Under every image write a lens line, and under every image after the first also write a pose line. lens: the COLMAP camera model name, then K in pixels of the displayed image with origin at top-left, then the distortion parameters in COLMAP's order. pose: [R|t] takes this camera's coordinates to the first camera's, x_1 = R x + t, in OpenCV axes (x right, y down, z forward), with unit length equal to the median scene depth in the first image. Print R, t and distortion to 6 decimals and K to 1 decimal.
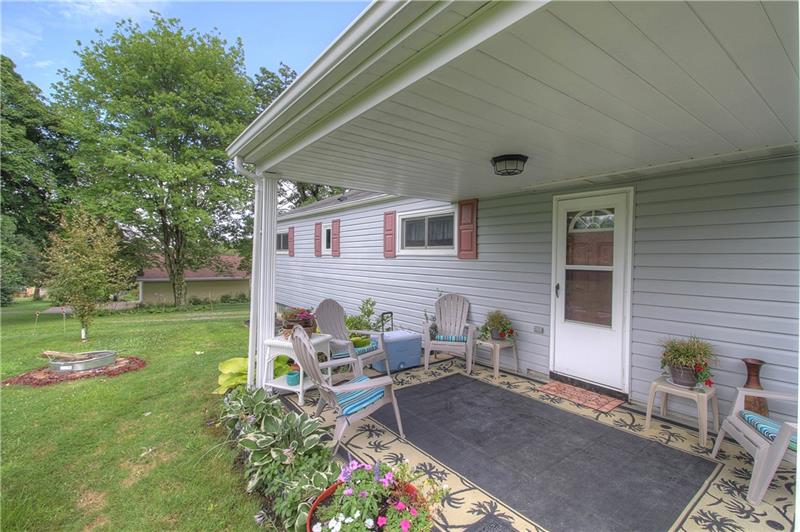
lens RADIAL K [[368.1, 0, 395.4], [0, 368.1, 262.2], [0, 0, 1]] dist [-0.005489, -0.006569]
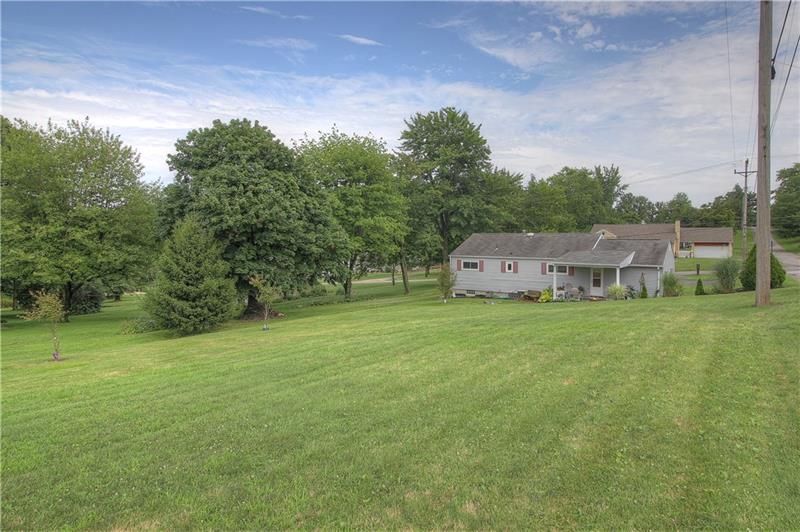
lens RADIAL K [[477.6, 0, 401.0], [0, 477.6, 261.8], [0, 0, 1]] dist [-0.024648, 0.004202]
pose [[0.949383, -0.025970, 0.313046, -3.082334], [0.013079, 0.998980, 0.043209, -0.390508], [-0.313849, -0.036927, 0.948755, -3.355808]]
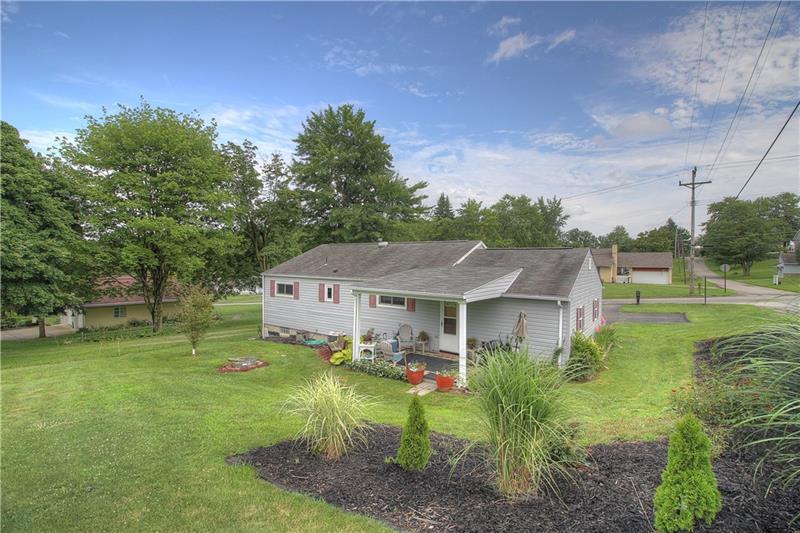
lens RADIAL K [[368.1, 0, 397.3], [0, 368.1, 266.8], [0, 0, 1]] dist [-0.005489, -0.006569]
pose [[0.953636, 0.001644, 0.300957, -0.564763], [-0.001470, 0.999999, -0.000804, -0.264791], [-0.300958, 0.000325, 0.953637, -1.226005]]
